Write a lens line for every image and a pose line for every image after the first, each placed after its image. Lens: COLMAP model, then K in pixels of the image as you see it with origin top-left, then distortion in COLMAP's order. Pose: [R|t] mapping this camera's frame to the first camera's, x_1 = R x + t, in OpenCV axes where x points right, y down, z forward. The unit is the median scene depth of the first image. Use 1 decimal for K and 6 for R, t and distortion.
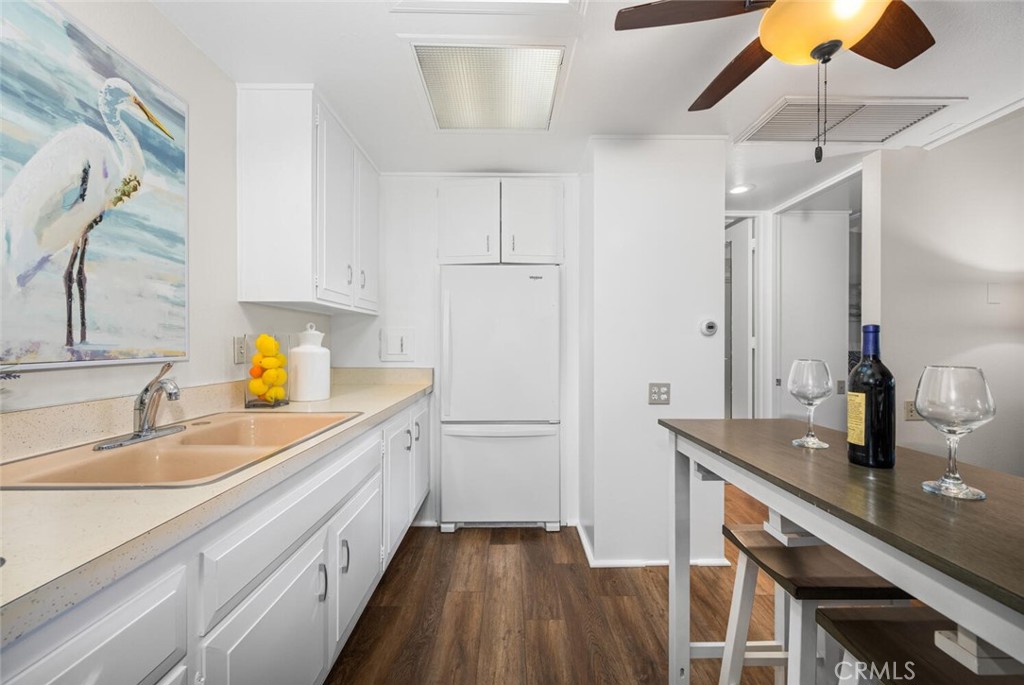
lens RADIAL K [[408.9, 0, 513.3], [0, 408.9, 346.6], [0, 0, 1]] dist [-0.000954, 0.000126]
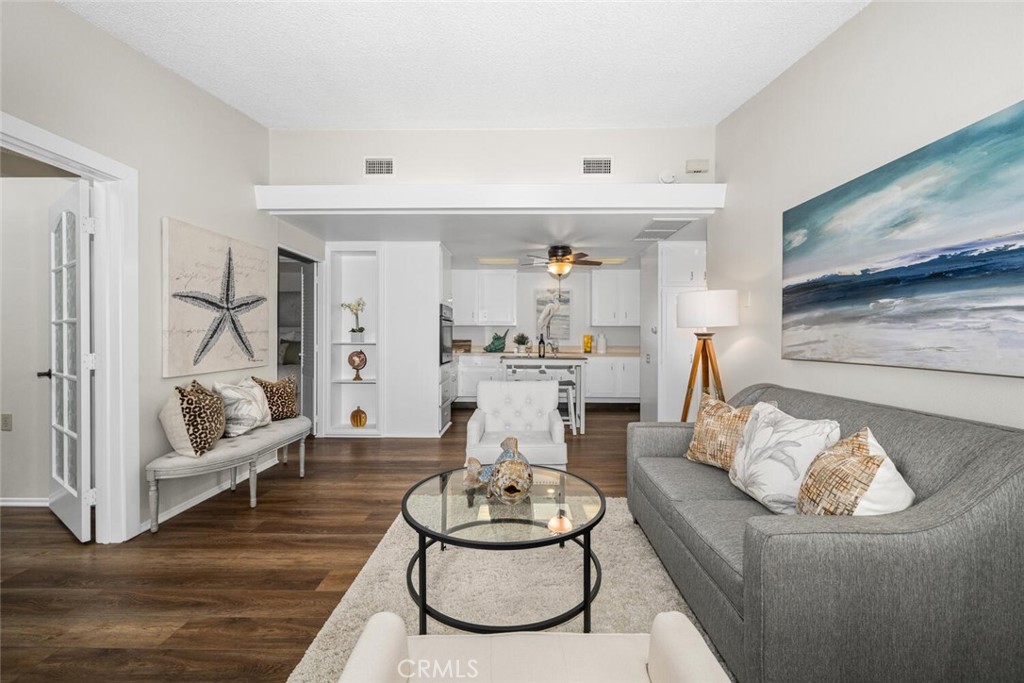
lens RADIAL K [[406.7, 0, 513.9], [0, 406.7, 339.6], [0, 0, 1]] dist [-0.000002, -0.000055]
pose [[-0.026067, 0.006829, -0.999637, 4.859300], [-0.010132, 0.999923, 0.007095, -0.003504], [0.999609, 0.010313, -0.025996, 0.534914]]
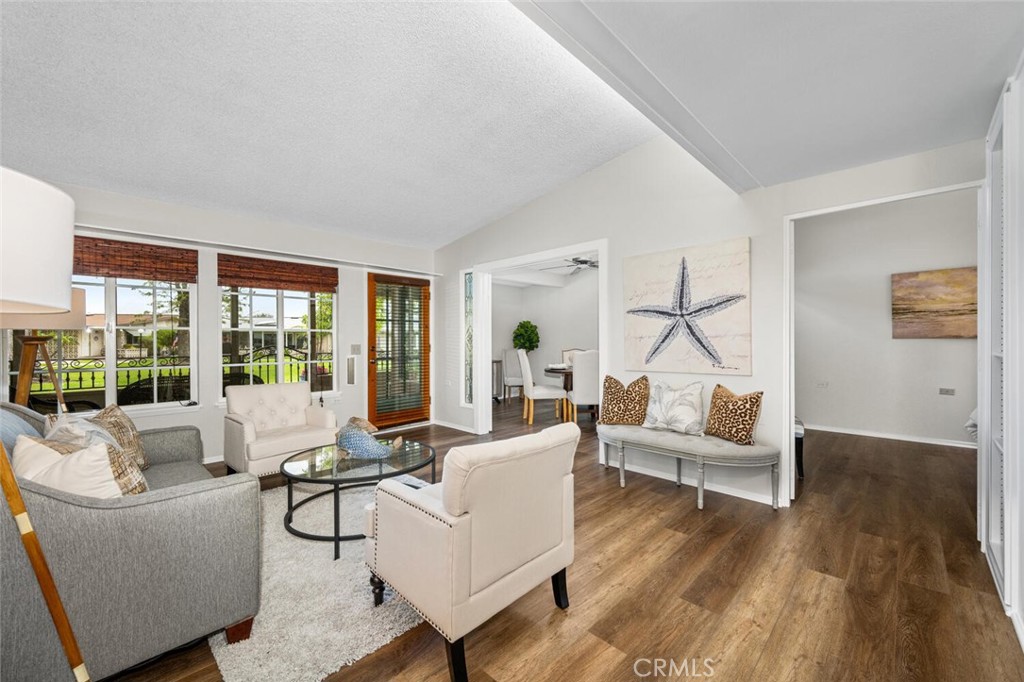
lens RADIAL K [[407.4, 0, 511.9], [0, 407.4, 342.9], [0, 0, 1]] dist [-0.001561, -0.000284]
pose [[-0.707951, 0.001684, 0.706259, 1.193914], [0.009614, 0.999927, 0.007253, -0.005799], [-0.706196, 0.011924, -0.707916, 1.432577]]
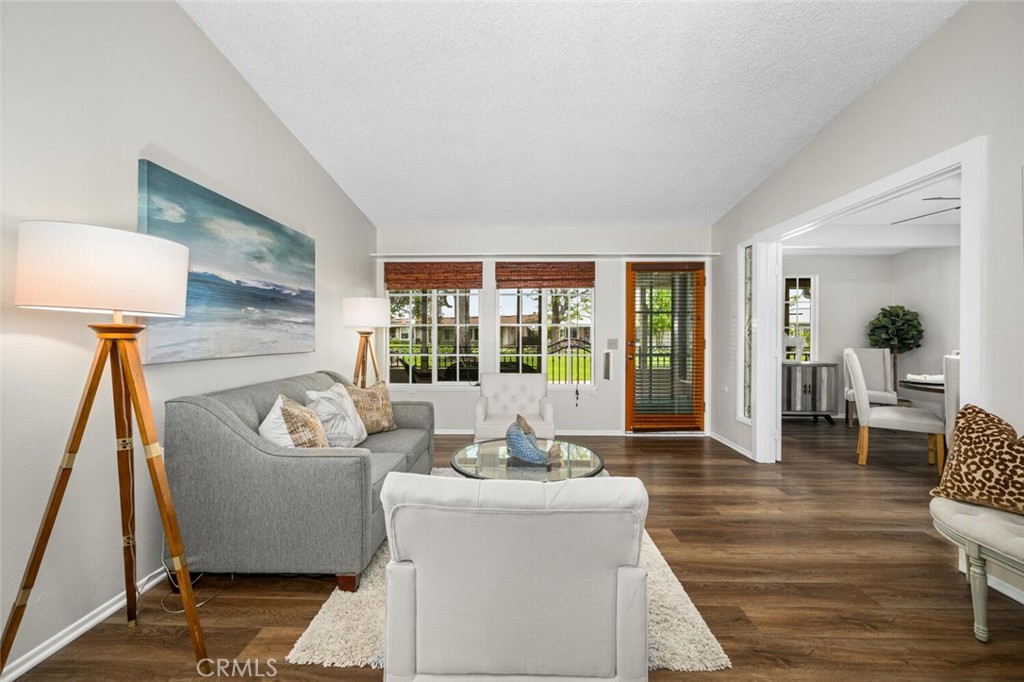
lens RADIAL K [[406.1, 0, 511.7], [0, 406.1, 336.9], [0, 0, 1]] dist [-0.001422, -0.000076]
pose [[0.034388, -0.001926, 0.999407, 1.231606], [0.004441, 0.999989, 0.001774, -0.004469], [-0.999399, 0.004378, 0.034396, 0.467310]]
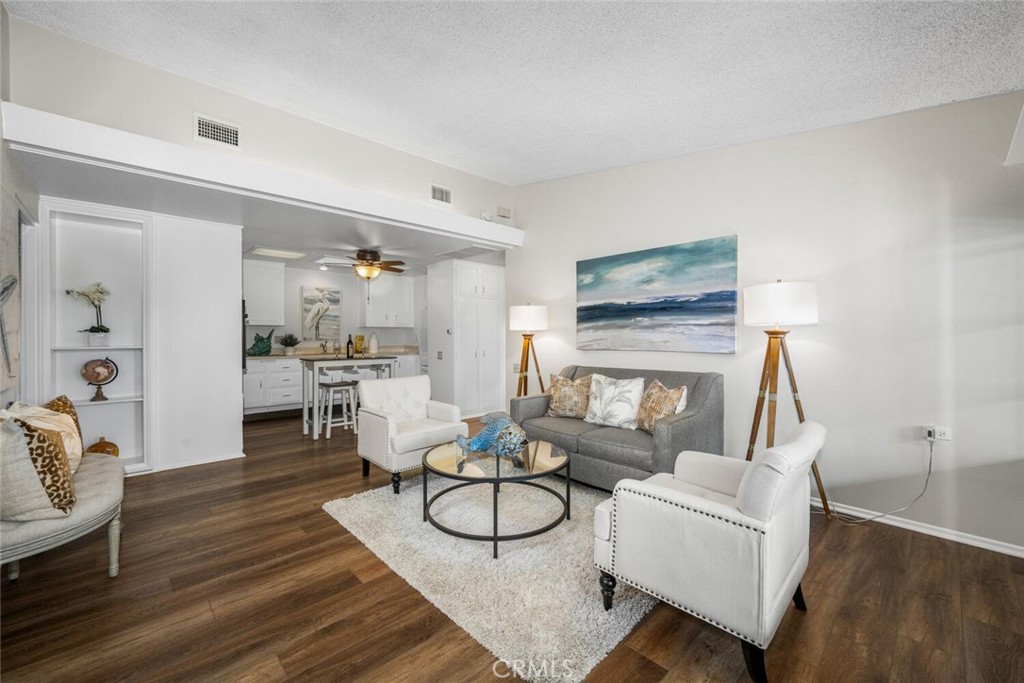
lens RADIAL K [[406.8, 0, 510.2], [0, 406.8, 340.8], [0, 0, 1]] dist [-0.000315, 0.000029]
pose [[0.674931, 0.005024, -0.737864, 4.910900], [-0.002952, 0.999987, 0.004108, 0.005902], [0.737875, -0.000595, 0.674937, -0.923380]]
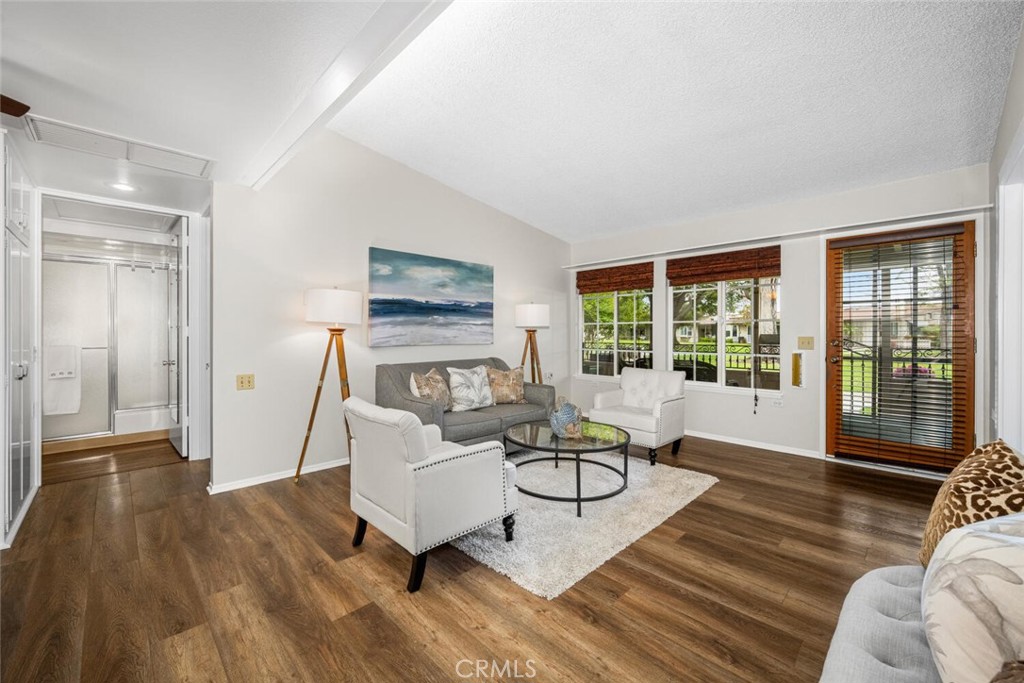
lens RADIAL K [[410.1, 0, 514.1], [0, 410.1, 333.5], [0, 0, 1]] dist [-0.000242, -0.000013]
pose [[0.720500, 0.001369, 0.693454, 1.315431], [0.002480, 0.999987, -0.004550, 0.009296], [-0.693451, 0.004998, 0.720487, -1.132697]]
